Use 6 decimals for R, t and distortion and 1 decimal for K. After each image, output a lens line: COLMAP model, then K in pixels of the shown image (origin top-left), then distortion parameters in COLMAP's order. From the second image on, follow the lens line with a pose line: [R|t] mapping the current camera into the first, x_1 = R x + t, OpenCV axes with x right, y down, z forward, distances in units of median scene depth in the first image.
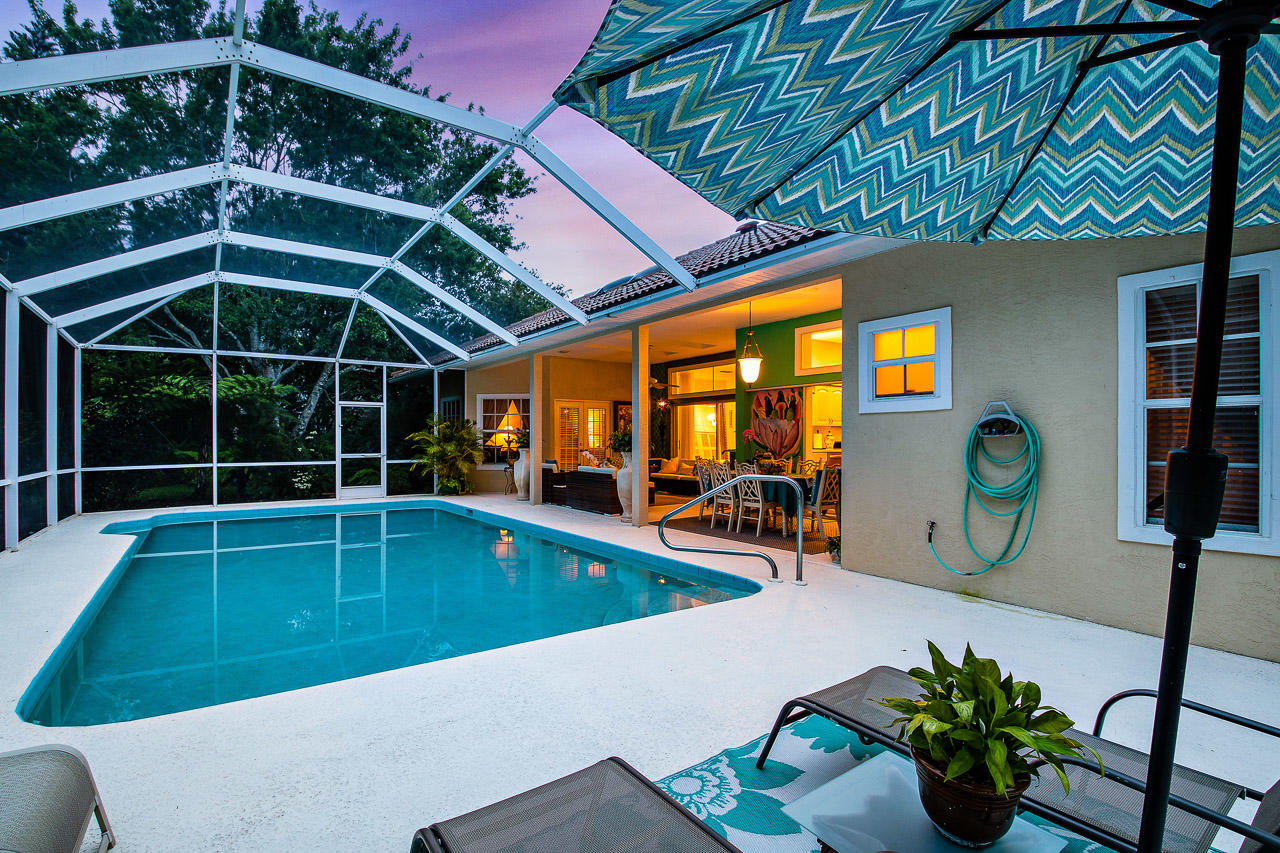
lens RADIAL K [[601.3, 0, 640.0], [0, 601.3, 426.5], [0, 0, 1]] dist [0.102709, 0.000109]
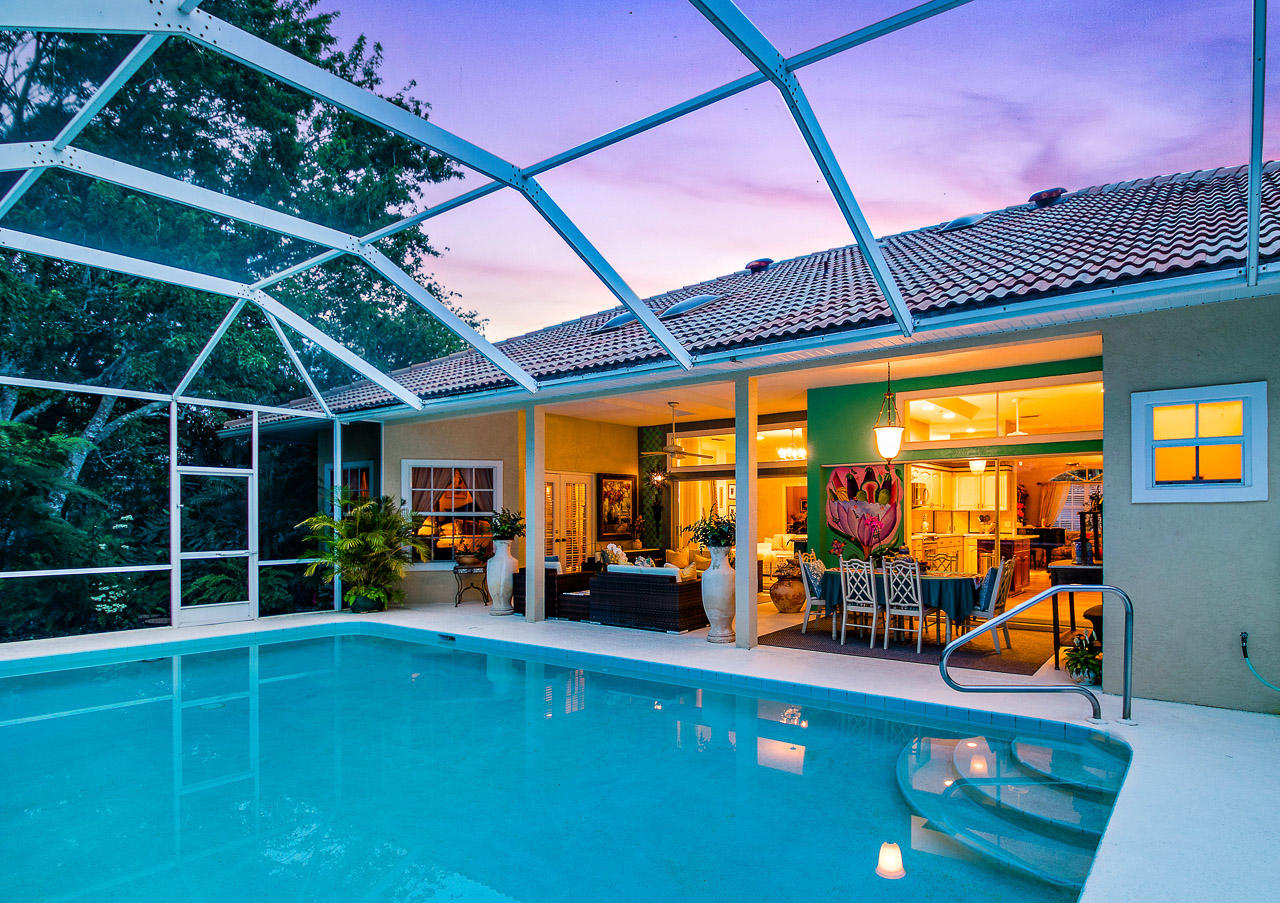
lens RADIAL K [[679.4, 0, 640.2], [0, 679.4, 501.6], [0, 0, 1]] dist [0.032207, -0.001013]
pose [[0.929310, 0.004093, 0.369277, -0.315775], [-0.006554, 0.999964, 0.005409, -0.012538], [-0.369241, -0.007447, 0.929304, 0.201065]]
